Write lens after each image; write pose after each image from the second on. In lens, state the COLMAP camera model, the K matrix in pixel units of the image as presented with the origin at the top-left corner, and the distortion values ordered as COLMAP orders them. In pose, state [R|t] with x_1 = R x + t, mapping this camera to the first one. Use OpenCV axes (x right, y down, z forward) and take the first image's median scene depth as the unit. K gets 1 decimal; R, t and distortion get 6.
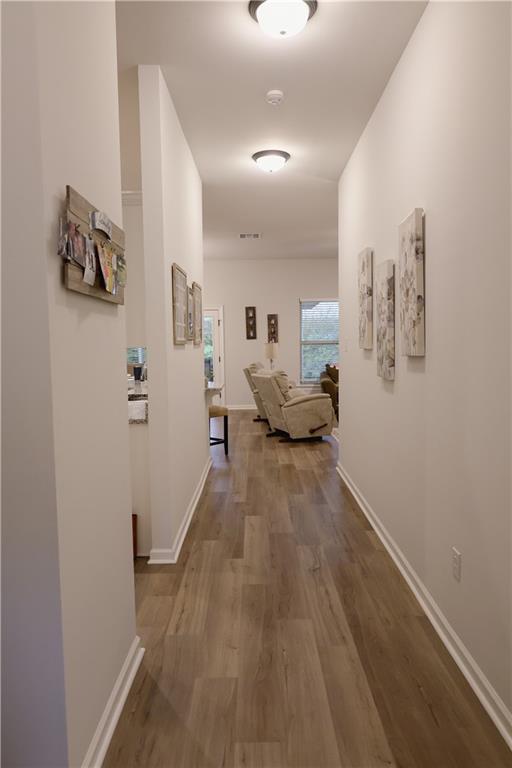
lens RADIAL K [[549.5, 0, 255.8], [0, 549.5, 383.7], [0, 0, 1]] dist [-0.006240, -0.001462]
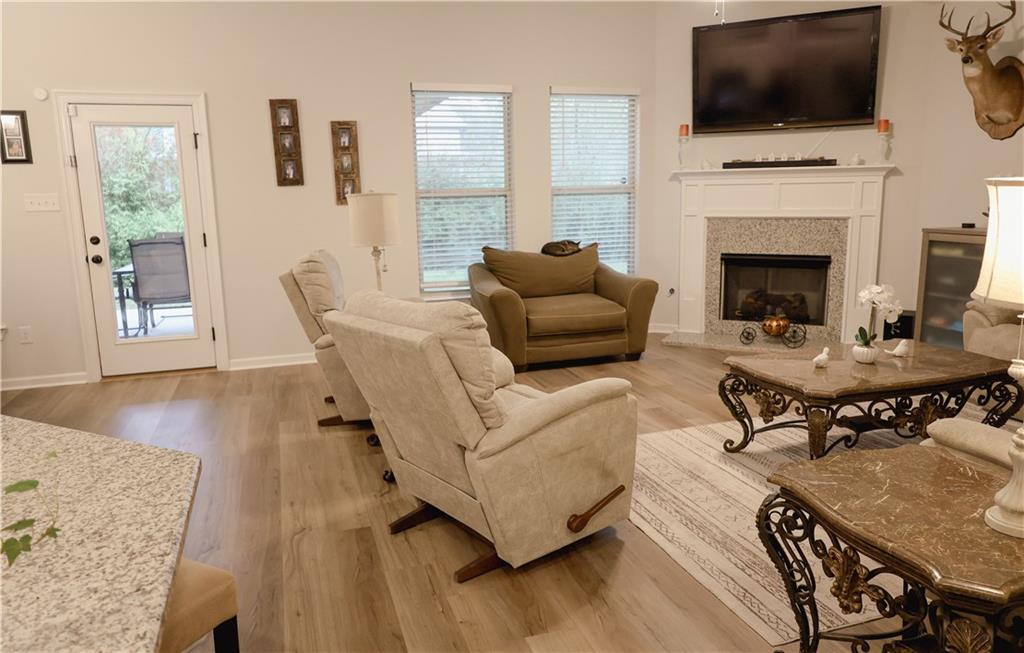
lens RADIAL K [[709.0, 0, 514.9], [0, 709.0, 324.8], [0, 0, 1]] dist [0.004704, 0.000463]
pose [[0.948707, -0.060229, 0.310366, -0.020125], [0.028200, 0.993894, 0.106673, -0.034151], [-0.314896, -0.092449, 0.944613, 0.494907]]
